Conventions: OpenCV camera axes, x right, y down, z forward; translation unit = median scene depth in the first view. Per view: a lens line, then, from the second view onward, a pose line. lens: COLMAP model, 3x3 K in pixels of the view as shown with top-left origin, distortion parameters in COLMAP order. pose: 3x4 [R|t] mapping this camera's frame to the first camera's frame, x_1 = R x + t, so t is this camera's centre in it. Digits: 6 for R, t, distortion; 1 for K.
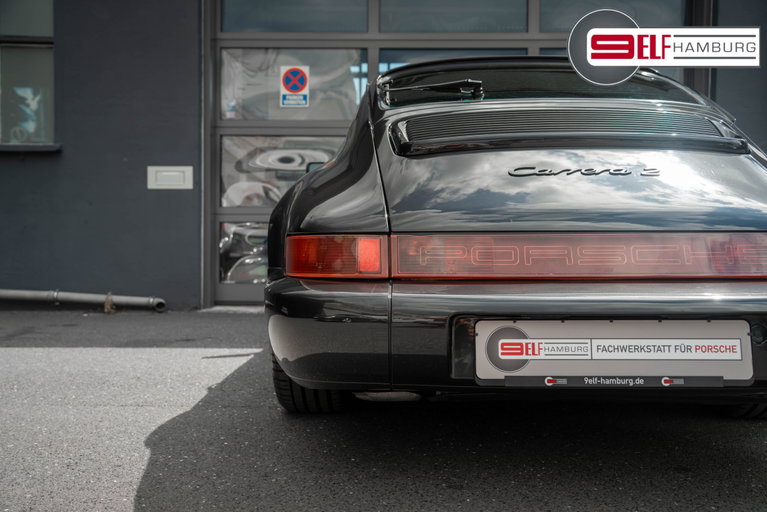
lens RADIAL K [[746.3, 0, 364.7], [0, 746.3, 271.2], [0, 0, 1]] dist [0.024891, 0.000000]
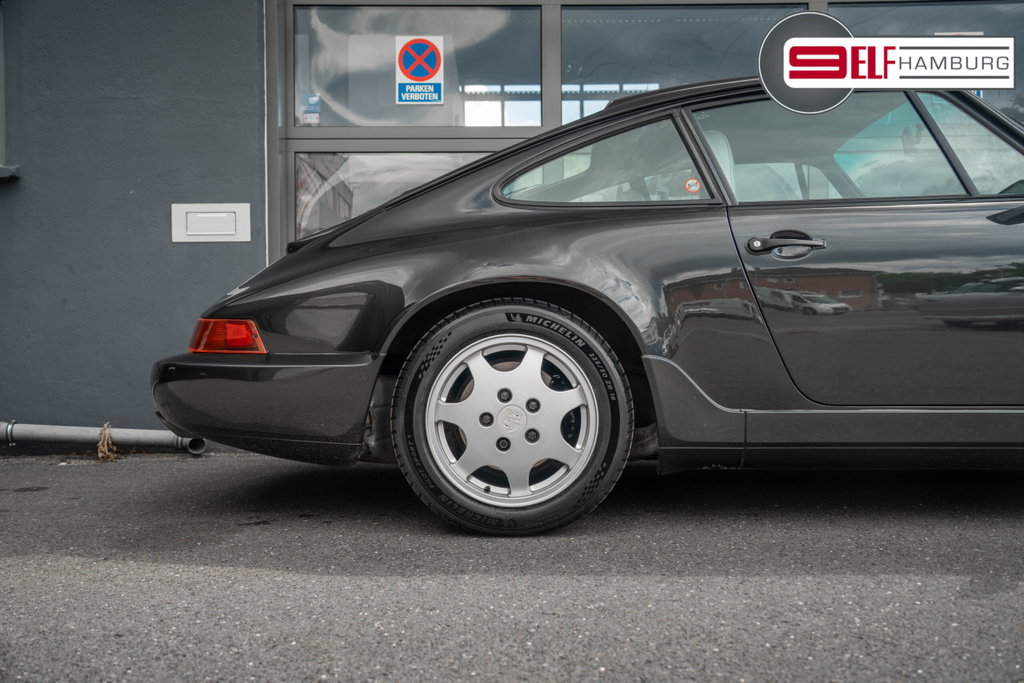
lens RADIAL K [[996.4, 0, 501.8], [0, 996.4, 368.2], [0, 0, 1]] dist [0.024891, 0.000000]
pose [[0.999609, -0.013206, 0.024657, -0.055673], [0.013307, 0.999904, -0.003916, -0.006685], [-0.024603, 0.004243, 0.999688, 0.224630]]
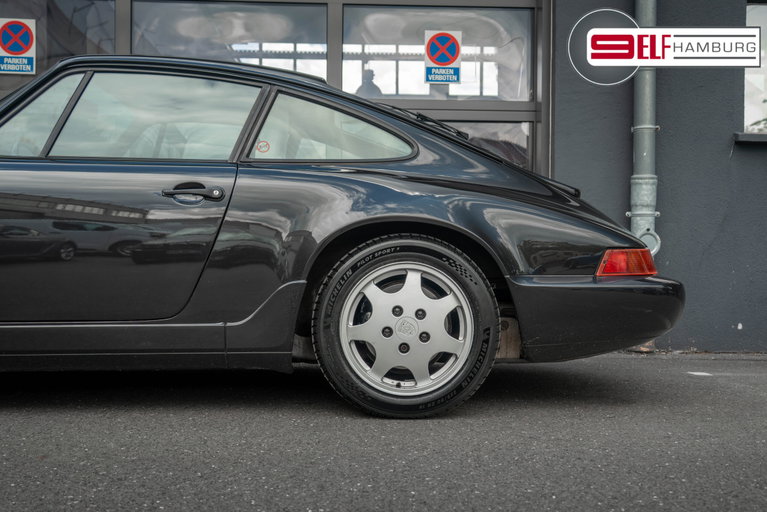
lens RADIAL K [[860.5, 0, 381.6], [0, 860.5, 281.4], [0, 0, 1]] dist [0.027192, 0.000000]
pose [[0.998174, 0.001538, 0.060393, 0.237489], [-0.000981, 0.999957, -0.009251, -0.005562], [-0.060404, 0.009175, 0.998132, 0.129711]]
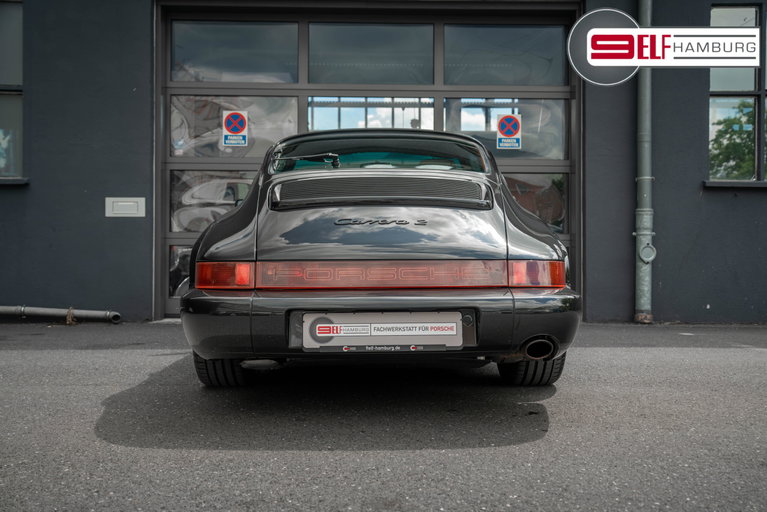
lens RADIAL K [[746.3, 0, 360.9], [0, 746.3, 270.1], [0, 0, 1]] dist [0.024891, 0.000000]
pose [[0.998900, -0.002625, 0.046826, 0.050428], [0.003833, 0.999662, -0.025729, 0.003241], [-0.046743, 0.025880, 0.998572, -0.172004]]
